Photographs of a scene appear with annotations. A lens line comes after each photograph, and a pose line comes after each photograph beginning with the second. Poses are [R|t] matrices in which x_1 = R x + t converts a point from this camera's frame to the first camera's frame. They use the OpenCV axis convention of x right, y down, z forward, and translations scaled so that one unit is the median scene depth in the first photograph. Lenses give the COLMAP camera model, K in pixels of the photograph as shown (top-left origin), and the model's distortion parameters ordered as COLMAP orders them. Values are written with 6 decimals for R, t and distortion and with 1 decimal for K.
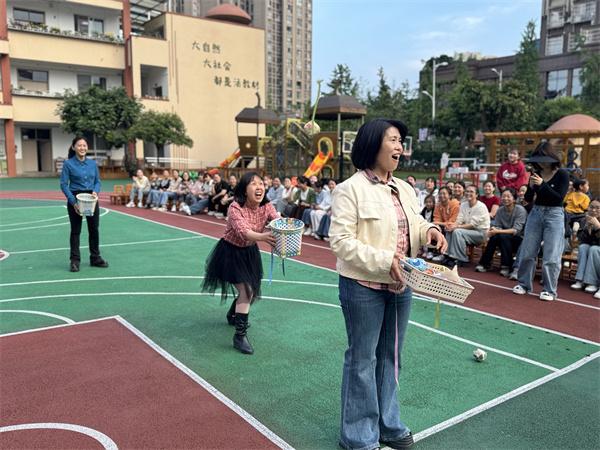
lens RADIAL K [[520.2, 0, 298.5], [0, 520.2, 225.2], [0, 0, 1]] dist [-0.054486, 0.001252]
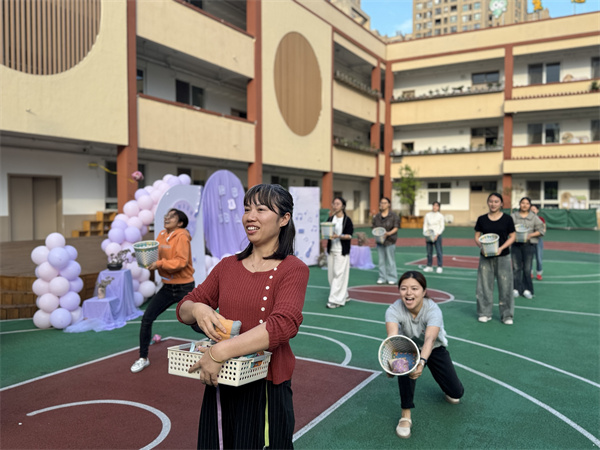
lens RADIAL K [[520.2, 0, 298.4], [0, 520.2, 224.7], [0, 0, 1]] dist [-0.054486, 0.001252]
pose [[0.394482, 0.039463, -0.918056, 0.530584], [-0.126552, 0.991890, -0.011742, -0.079822], [0.910147, 0.120814, 0.396277, 0.463368]]
